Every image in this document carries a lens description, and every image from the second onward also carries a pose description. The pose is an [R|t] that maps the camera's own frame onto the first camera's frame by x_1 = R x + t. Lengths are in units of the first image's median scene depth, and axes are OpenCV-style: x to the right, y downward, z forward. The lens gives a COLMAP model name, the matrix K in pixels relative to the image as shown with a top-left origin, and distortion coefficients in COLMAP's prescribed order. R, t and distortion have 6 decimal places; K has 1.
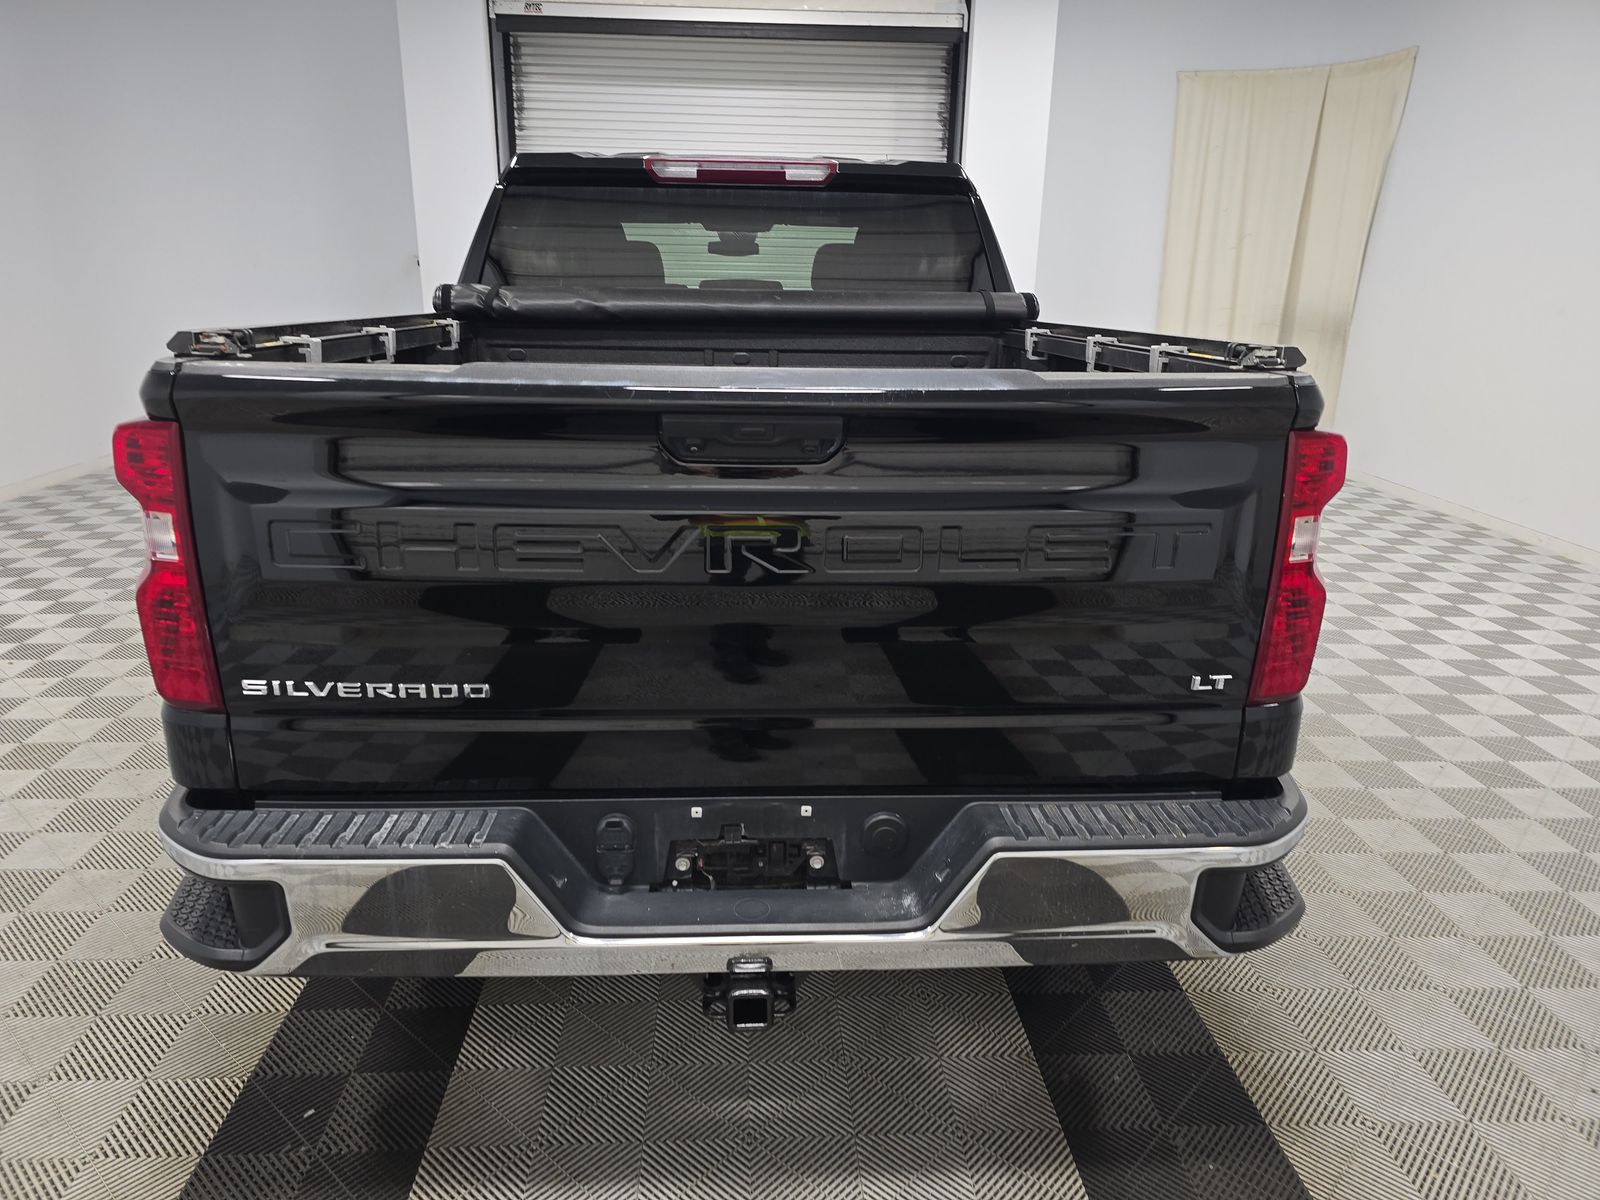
lens RADIAL K [[1088.3, 0, 800.0], [0, 1088.3, 600.0], [0, 0, 1]] dist [0.031034, -0.004050]
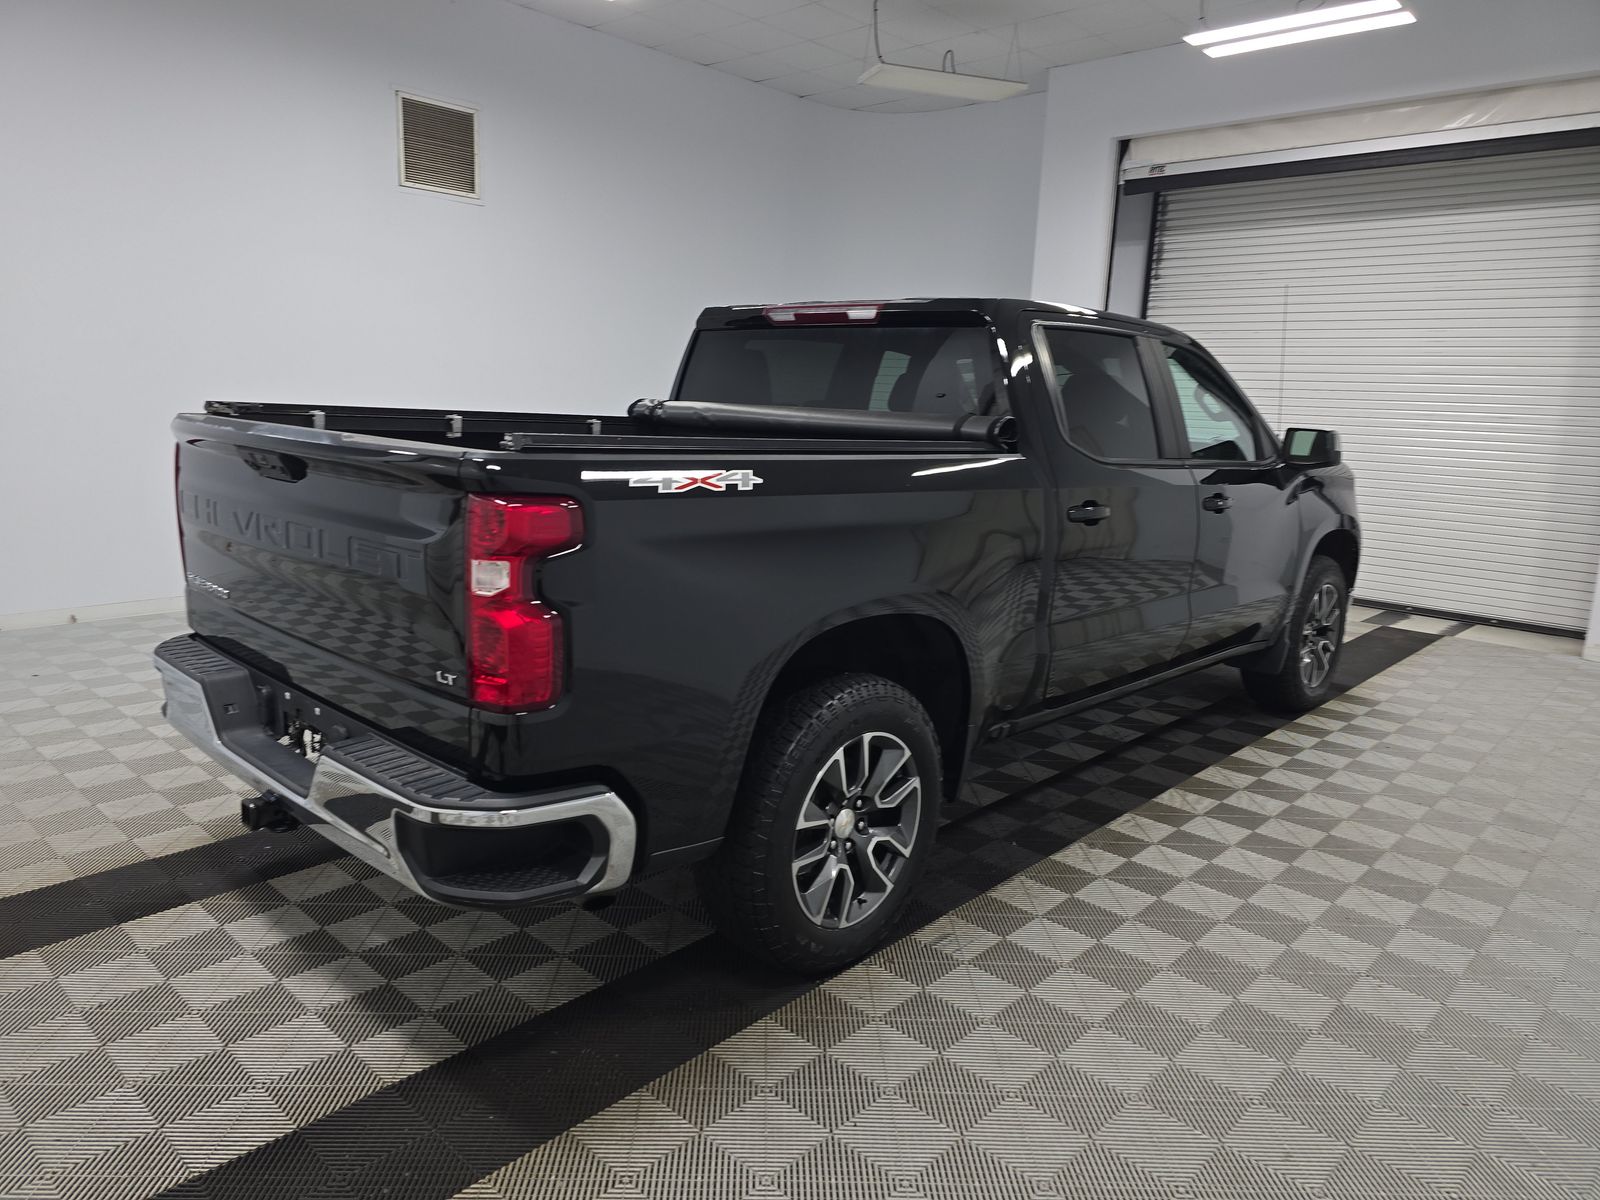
lens RADIAL K [[1088.3, 0, 800.0], [0, 1088.3, 600.0], [0, 0, 1]] dist [0.031034, -0.004050]
pose [[0.705845, 0.146142, -0.693128, 0.809862], [-0.230121, 0.972722, -0.029249, -0.039408], [0.669946, 0.180148, 0.720221, 0.163080]]
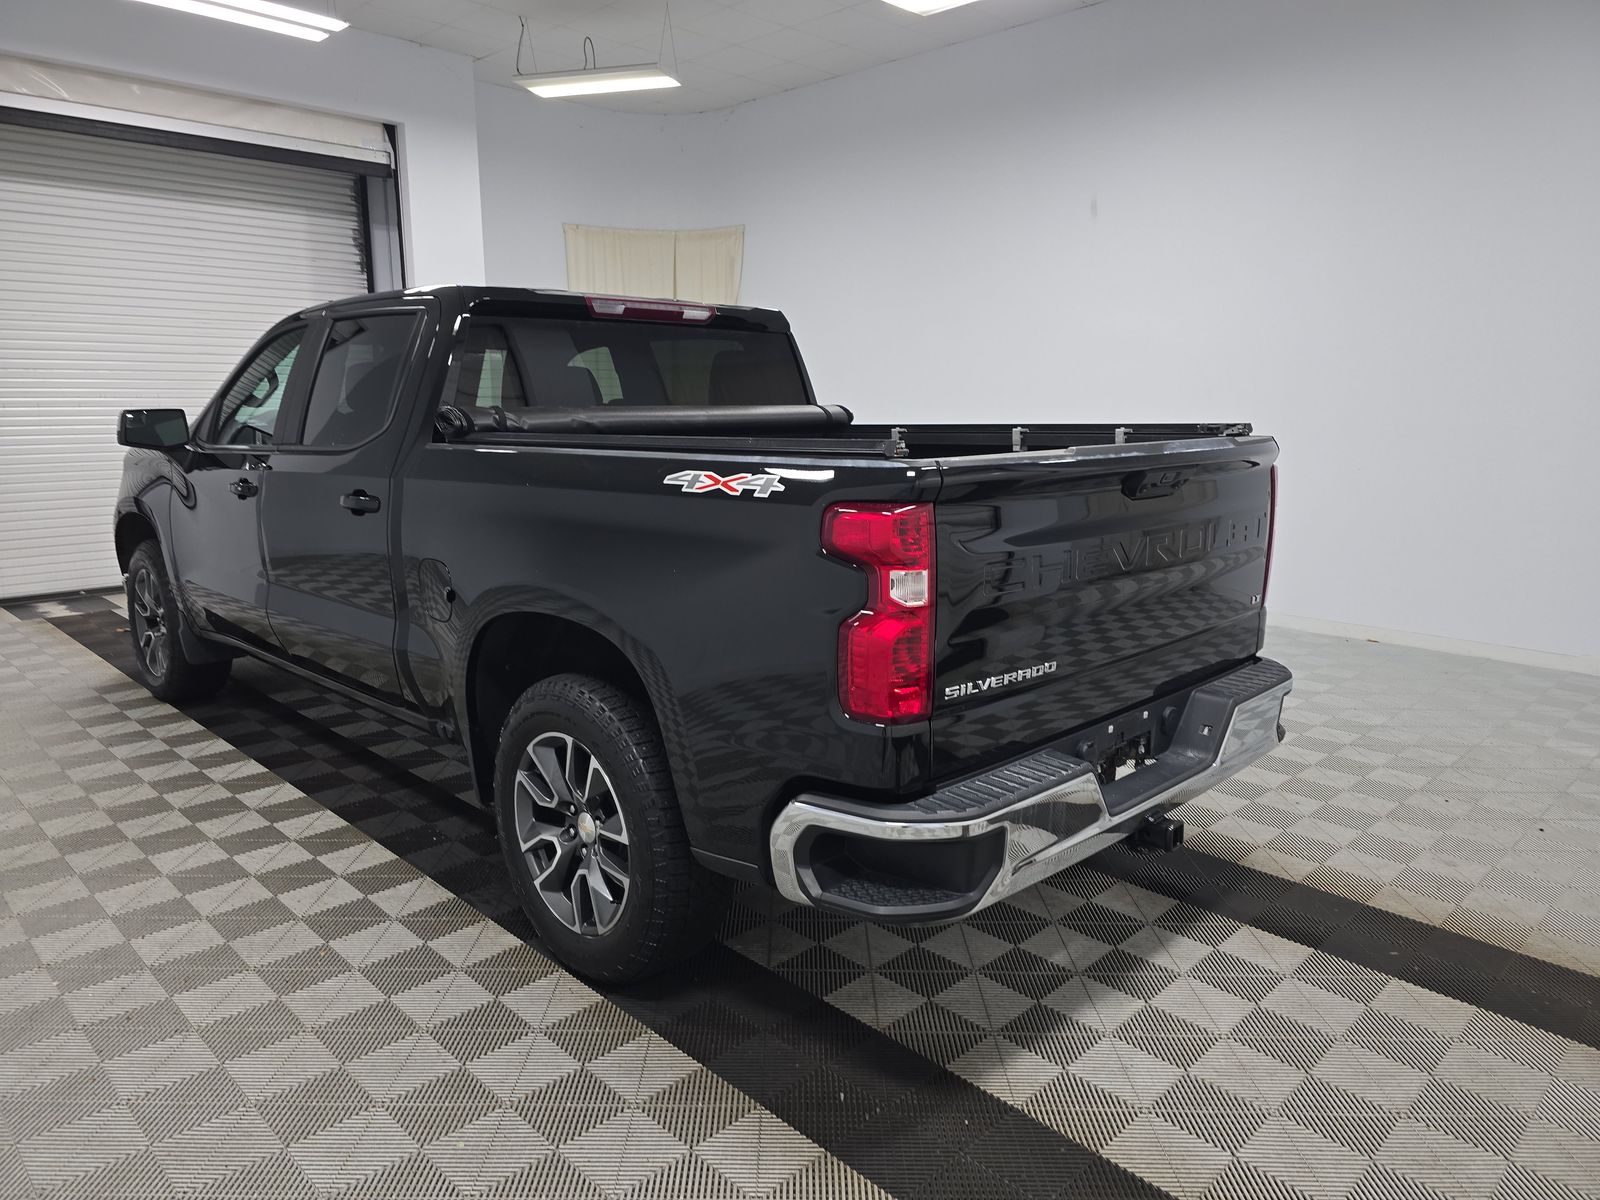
lens RADIAL K [[1088.3, 0, 800.0], [0, 1088.3, 600.0], [0, 0, 1]] dist [0.031034, -0.004050]
pose [[0.750808, -0.135480, 0.646476, -0.745310], [0.199651, 0.979506, -0.026600, -0.017237], [-0.629624, 0.149041, 0.762470, 0.034917]]
